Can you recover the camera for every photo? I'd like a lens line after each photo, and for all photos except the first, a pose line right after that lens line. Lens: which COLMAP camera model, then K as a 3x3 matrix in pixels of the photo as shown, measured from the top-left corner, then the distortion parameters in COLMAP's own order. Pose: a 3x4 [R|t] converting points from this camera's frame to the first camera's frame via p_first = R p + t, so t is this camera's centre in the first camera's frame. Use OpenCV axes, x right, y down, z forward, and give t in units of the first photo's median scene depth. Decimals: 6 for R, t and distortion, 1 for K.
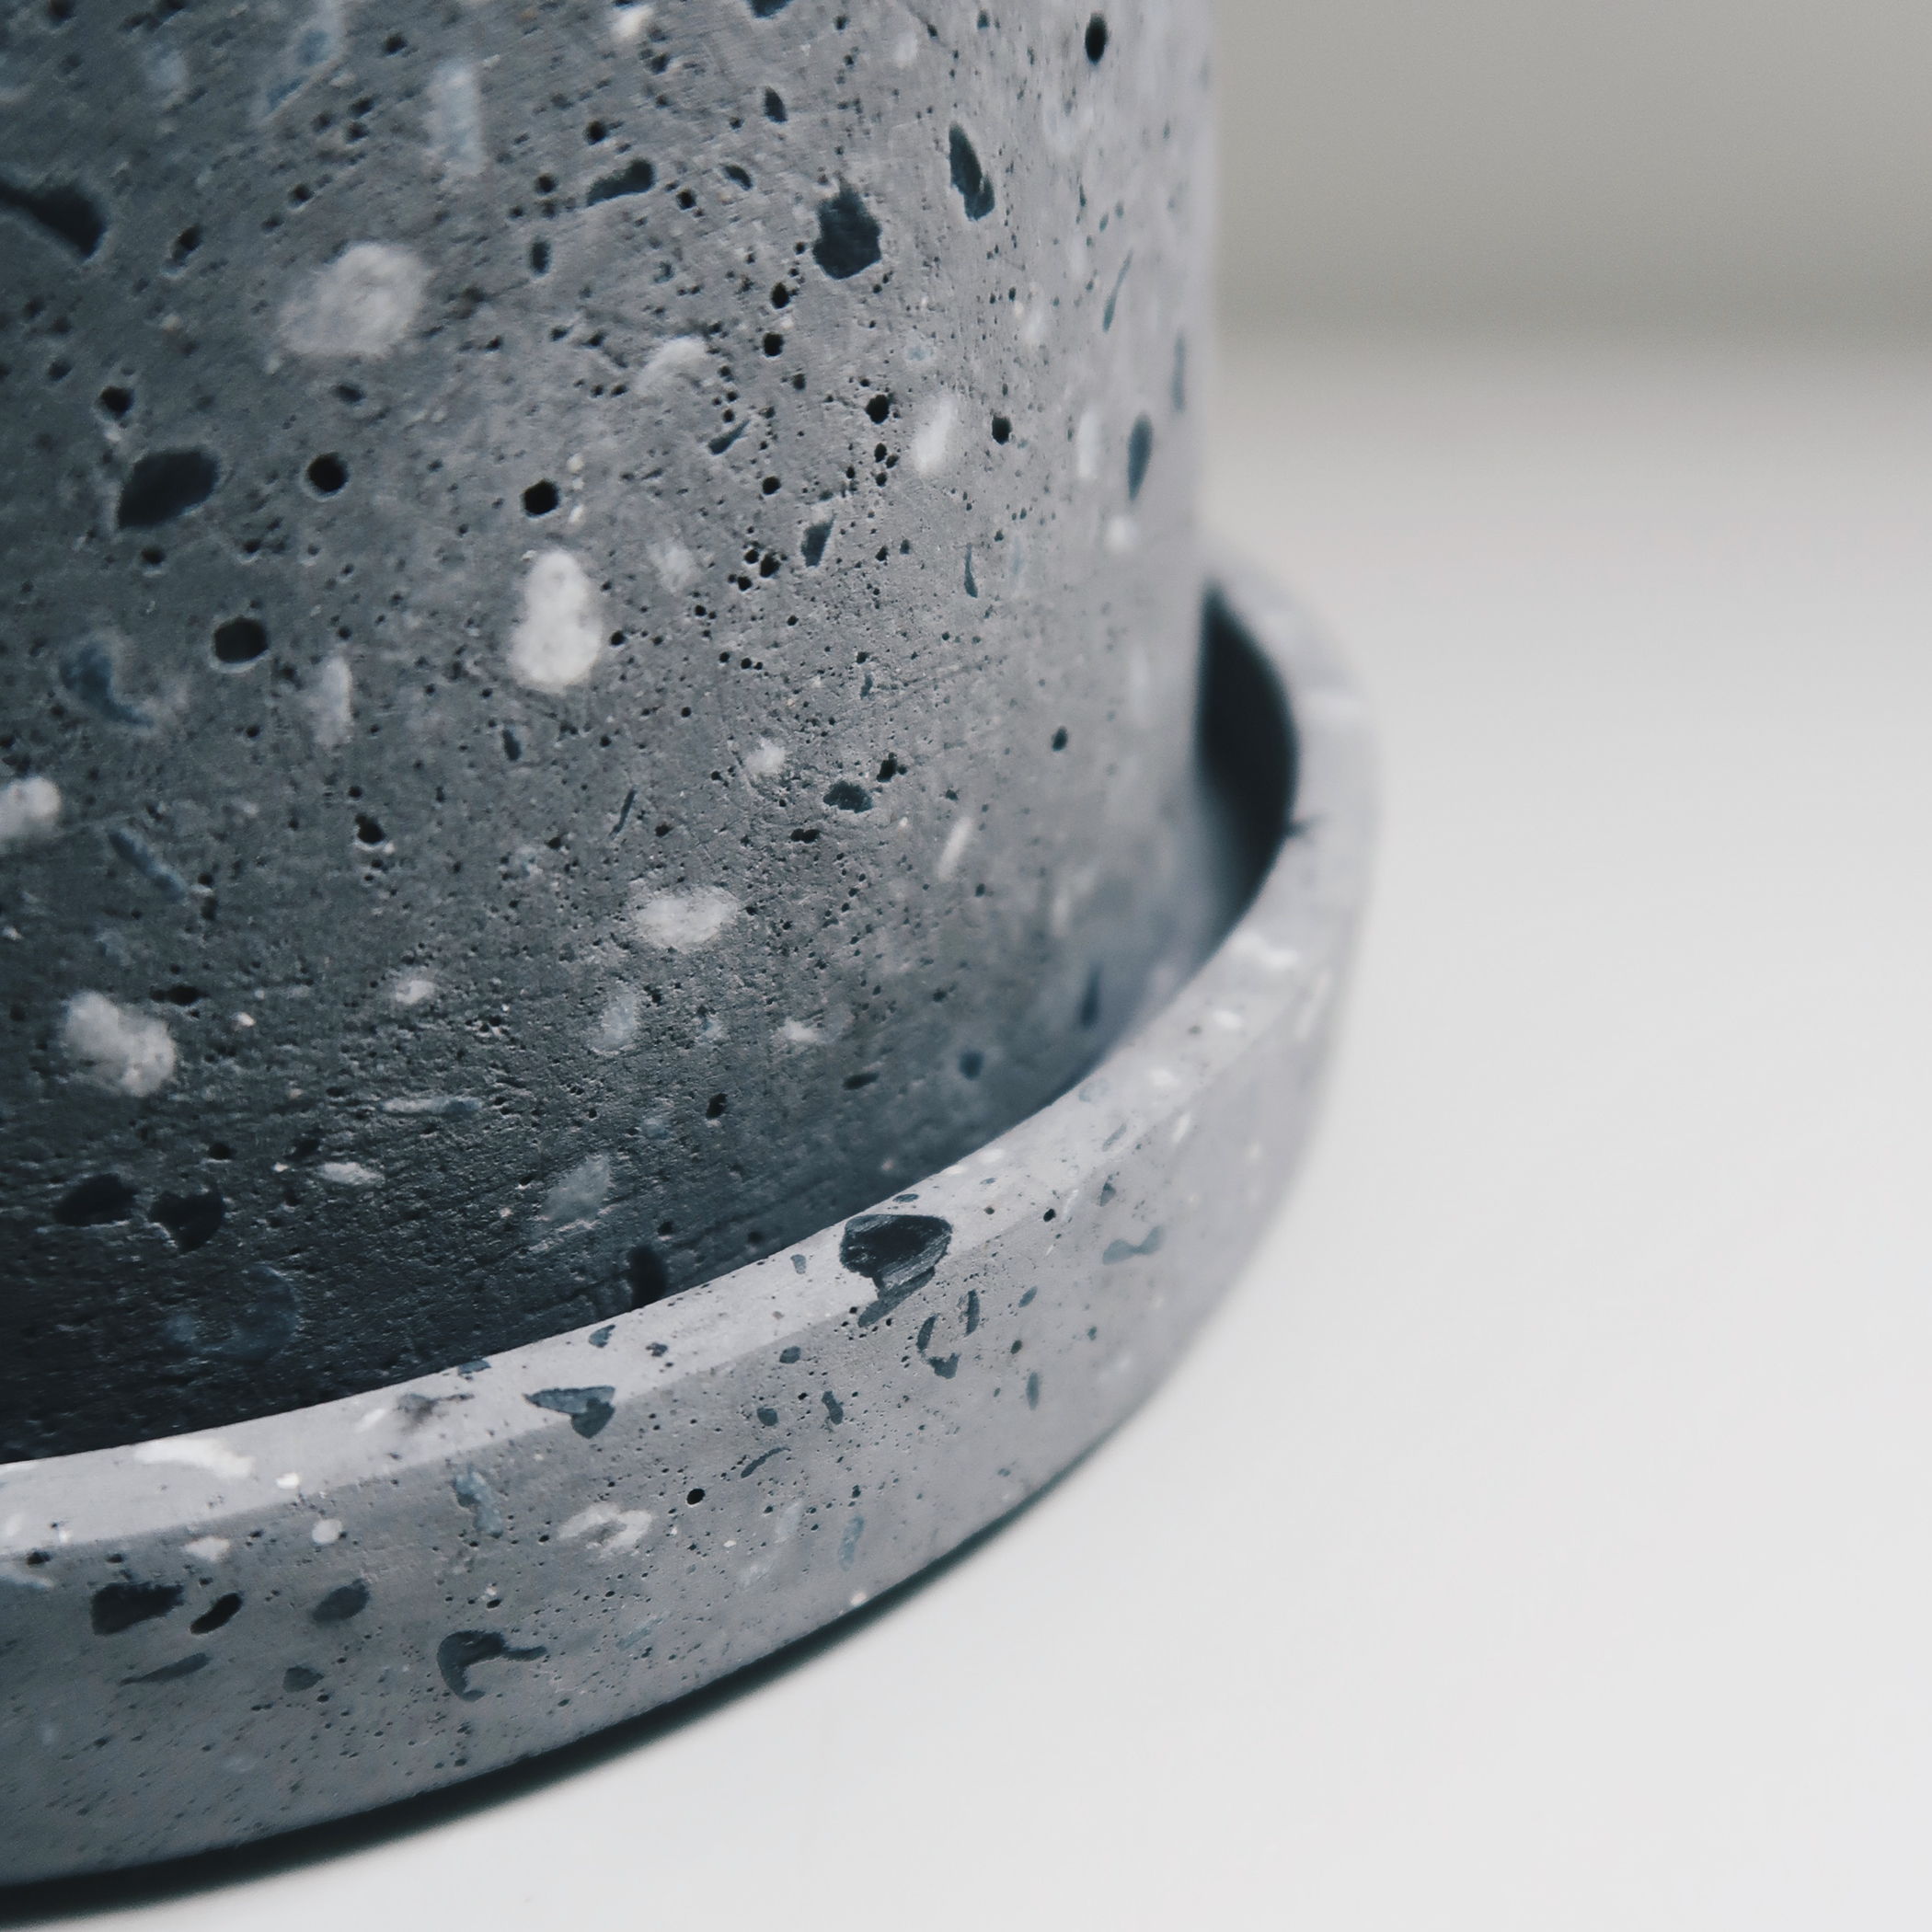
lens RADIAL K [[1895.6, 0, 967.0], [0, 1895.6, 966.8], [0, 0, 1]] dist [0.021281, 0.000000]
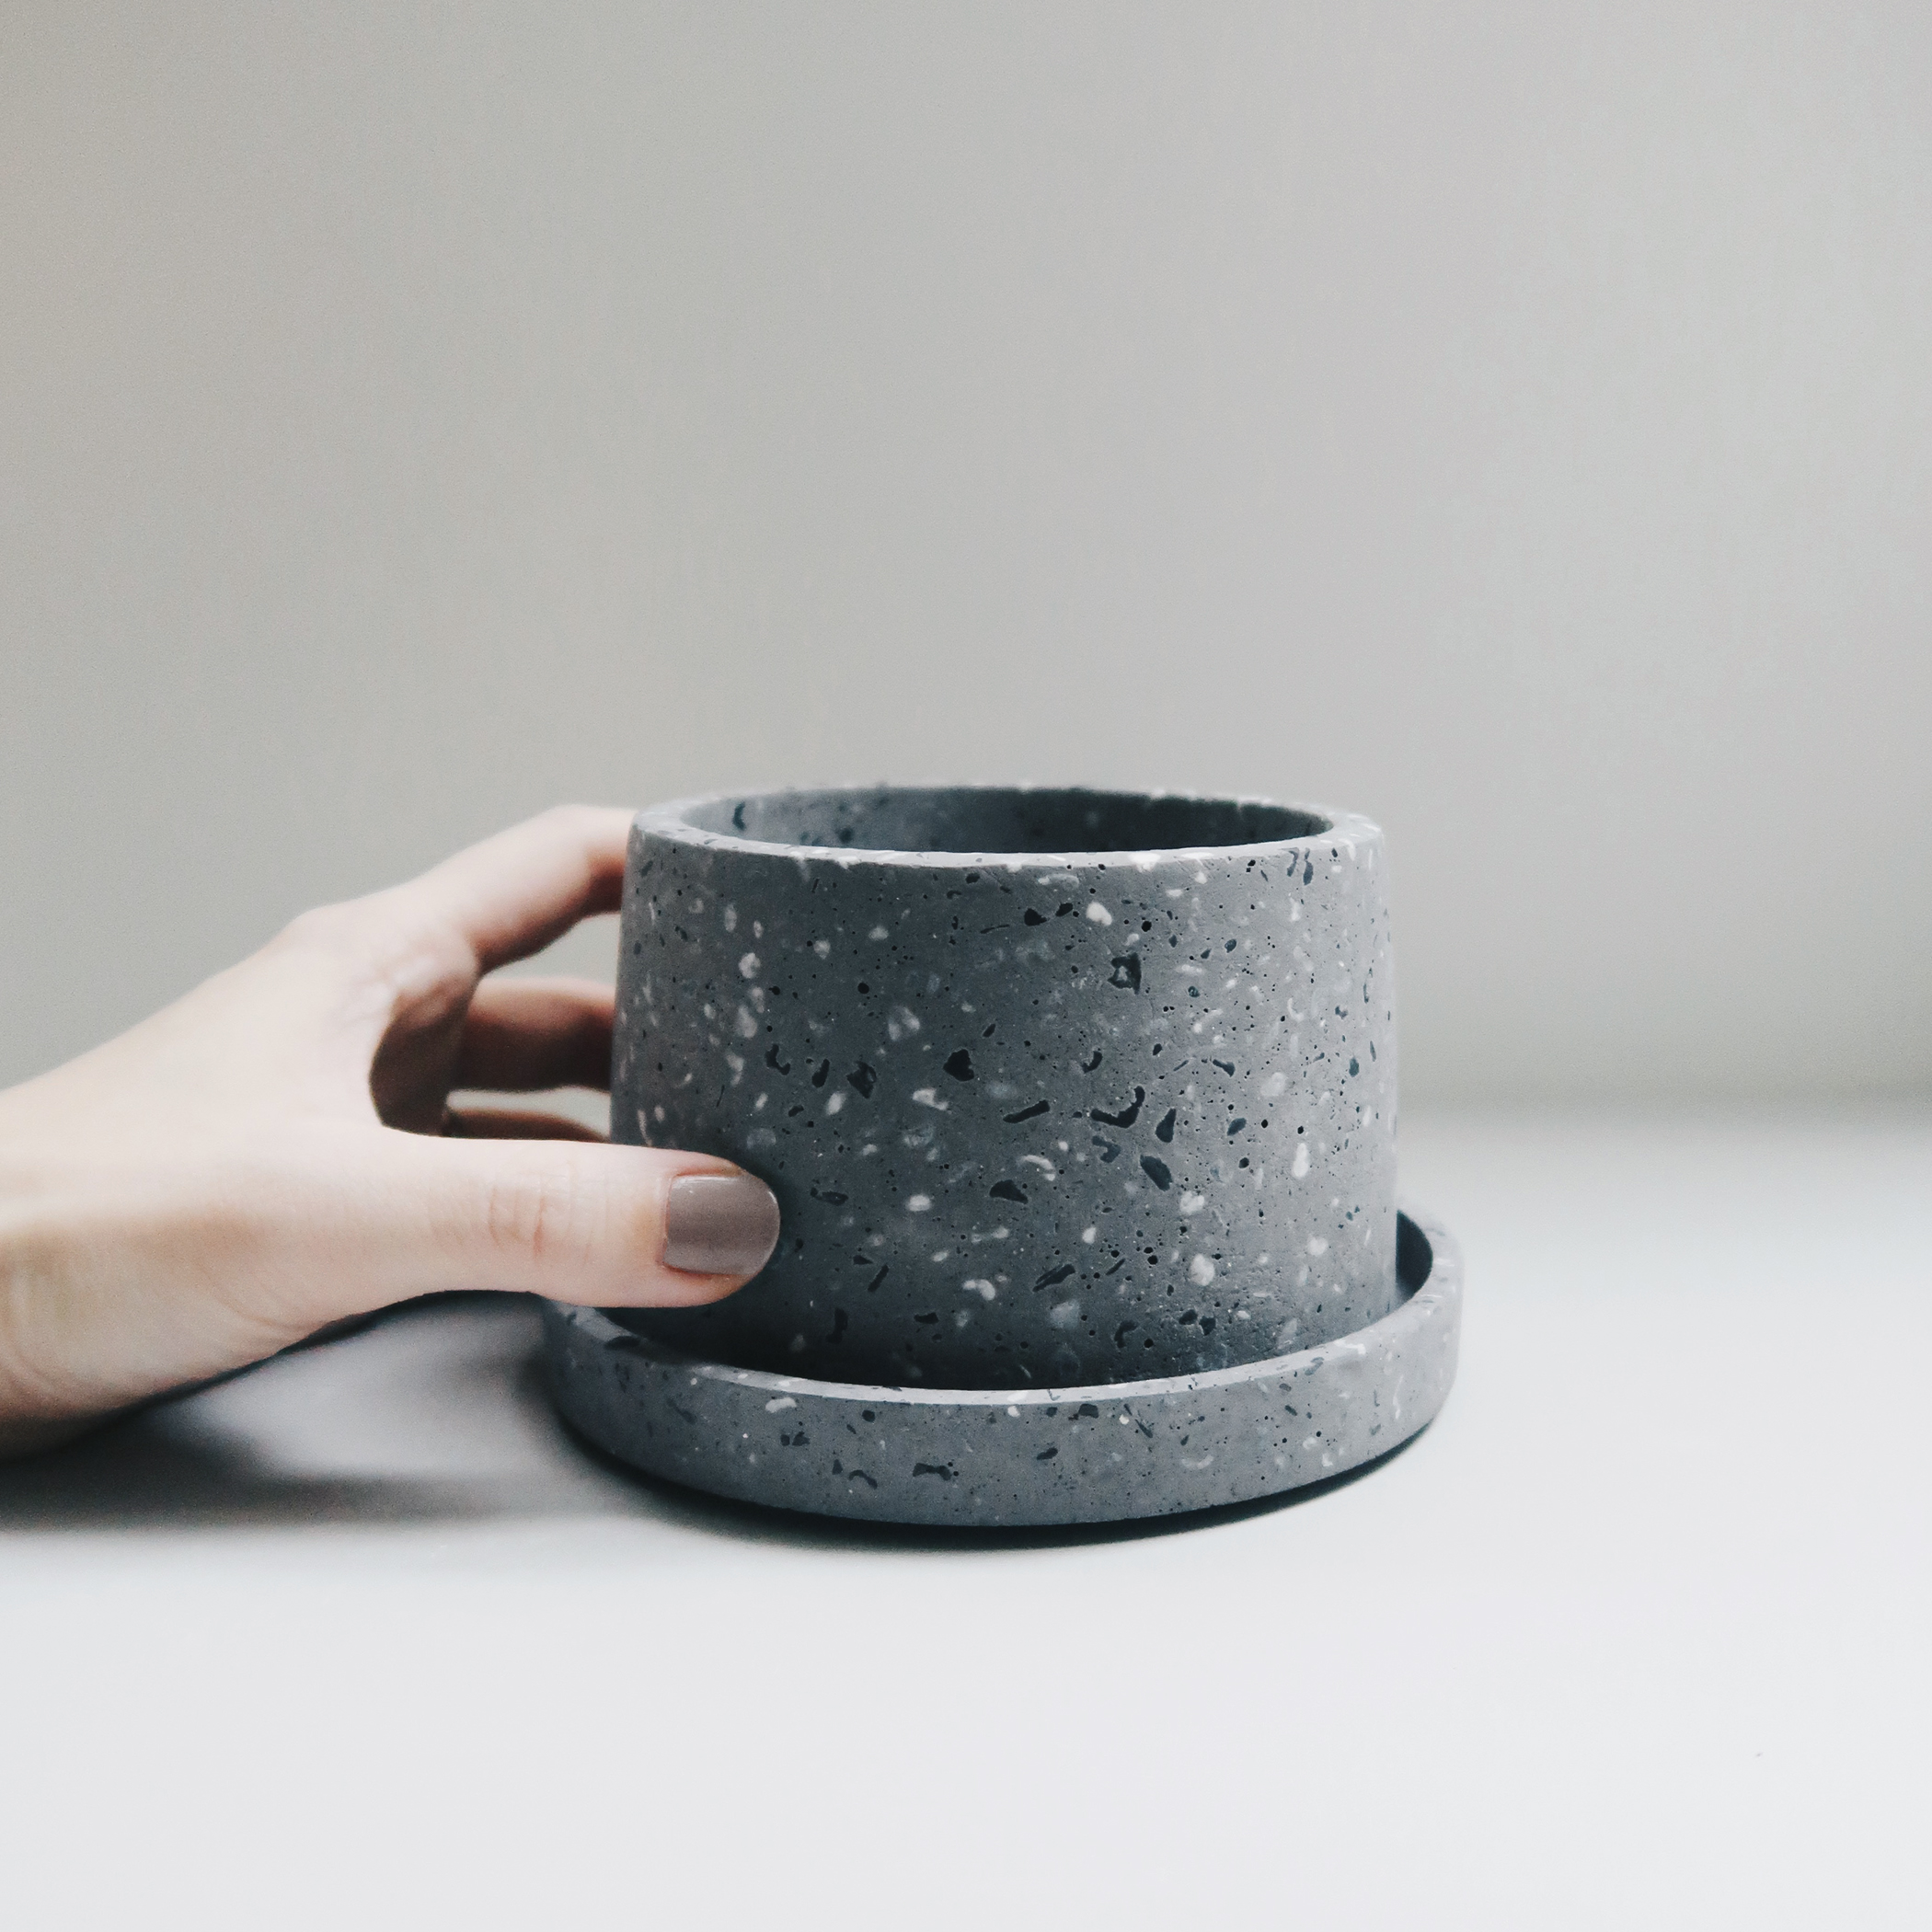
lens RADIAL K [[1895.6, 0, 967.1], [0, 1895.6, 967.7], [0, 0, 1]] dist [0.021281, 0.000000]
pose [[0.991276, -0.005215, 0.131701, -1.392328], [0.055279, 0.923539, -0.379500, 0.886066], [-0.119651, 0.383470, 0.915770, -2.622696]]
